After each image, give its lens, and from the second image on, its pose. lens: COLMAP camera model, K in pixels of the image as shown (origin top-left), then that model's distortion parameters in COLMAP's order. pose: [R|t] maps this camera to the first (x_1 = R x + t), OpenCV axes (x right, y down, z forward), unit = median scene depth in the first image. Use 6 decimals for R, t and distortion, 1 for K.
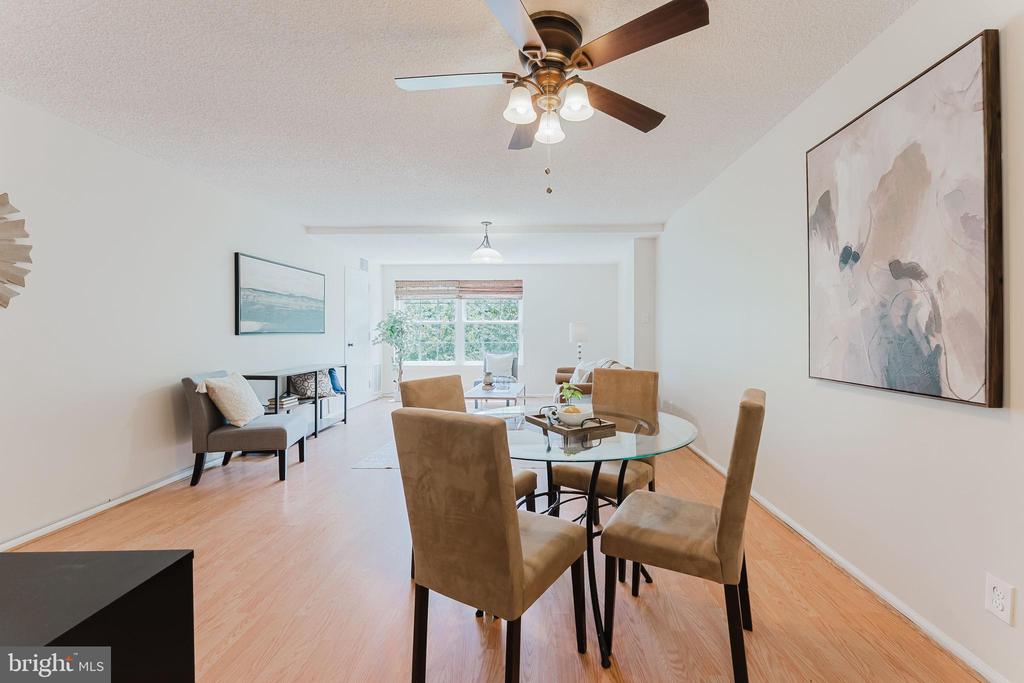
lens RADIAL K [[424.1, 0, 545.5], [0, 424.1, 331.0], [0, 0, 1]] dist [0.000046, 0.000106]
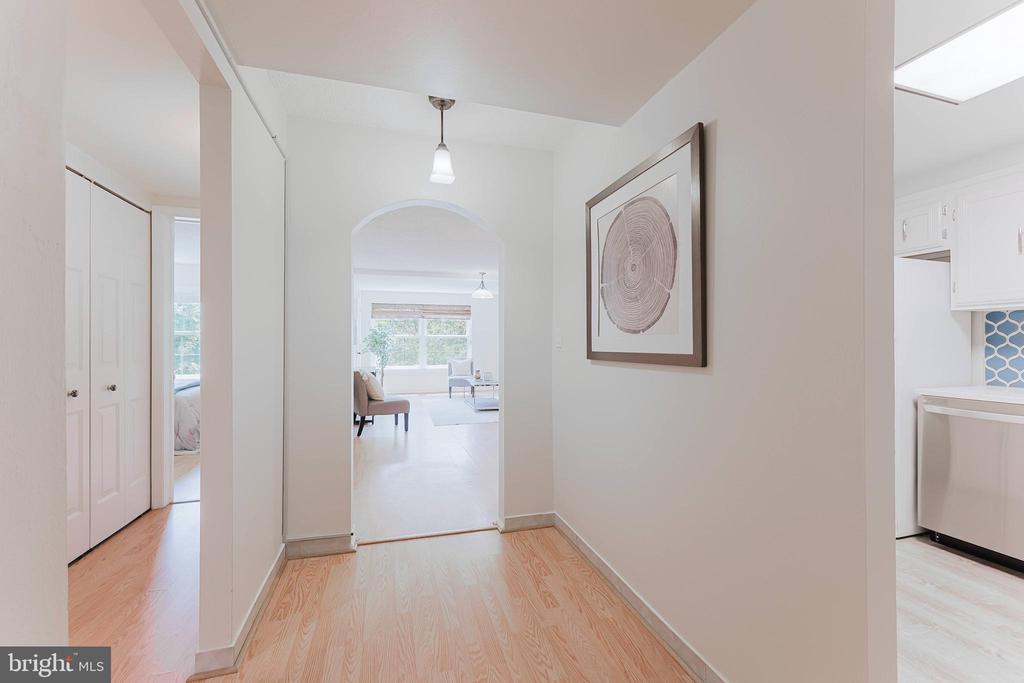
lens RADIAL K [[414.7, 0, 512.0], [0, 414.7, 341.5], [0, 0, 1]] dist [0.000147, 0.000229]
pose [[0.956605, 0.002443, 0.291376, -0.942942], [-0.001958, 0.999996, -0.001957, -0.005446], [-0.291380, 0.001302, 0.956607, -0.947238]]
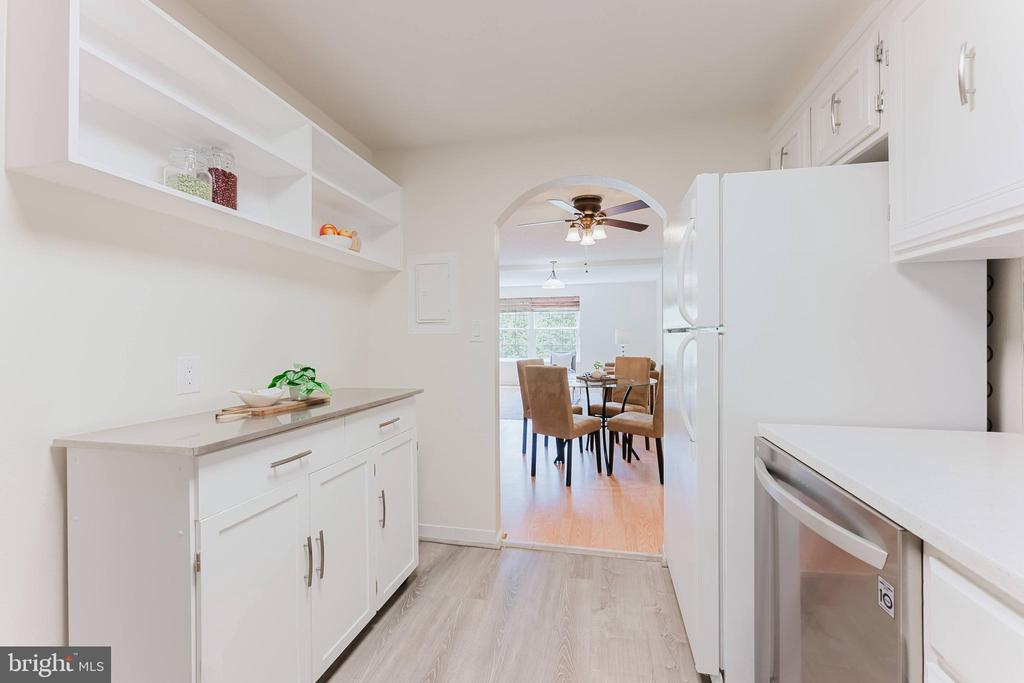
lens RADIAL K [[414.7, 0, 512.0], [0, 414.7, 341.5], [0, 0, 1]] dist [0.000147, 0.000229]
pose [[0.975036, 0.000115, -0.222047, 0.078618], [0.003260, 0.999885, 0.014836, -0.003274], [0.222023, -0.015190, 0.974923, -0.860239]]
